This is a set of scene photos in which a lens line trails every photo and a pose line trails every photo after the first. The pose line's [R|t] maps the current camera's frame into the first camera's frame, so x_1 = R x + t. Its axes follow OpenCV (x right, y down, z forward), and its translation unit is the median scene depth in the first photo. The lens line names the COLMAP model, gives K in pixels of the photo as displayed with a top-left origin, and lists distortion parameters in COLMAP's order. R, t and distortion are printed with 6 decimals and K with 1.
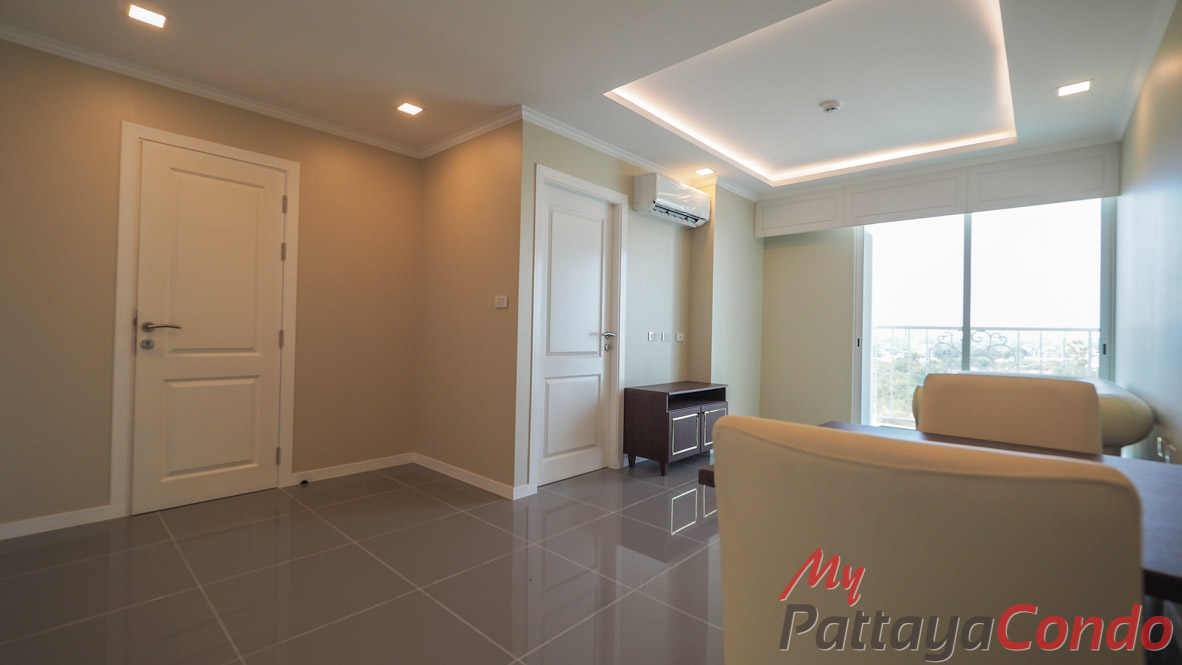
lens RADIAL K [[500.3, 0, 591.0], [0, 500.3, 332.5], [0, 0, 1]] dist [-0.004800, -0.000366]
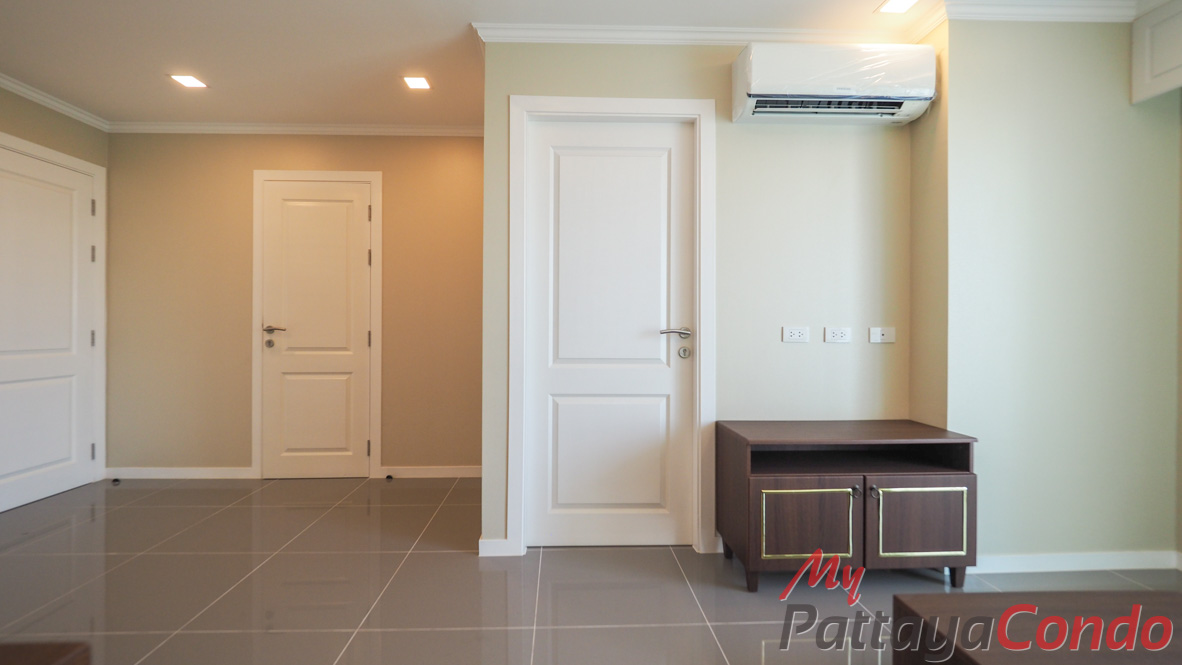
lens RADIAL K [[513.7, 0, 583.4], [0, 513.7, 327.4], [0, 0, 1]] dist [-0.002484, -0.000458]
pose [[0.696584, -0.016338, -0.717289, 0.458409], [0.010433, 0.999866, -0.012642, 0.006138], [0.717400, 0.001322, 0.696661, 0.524360]]
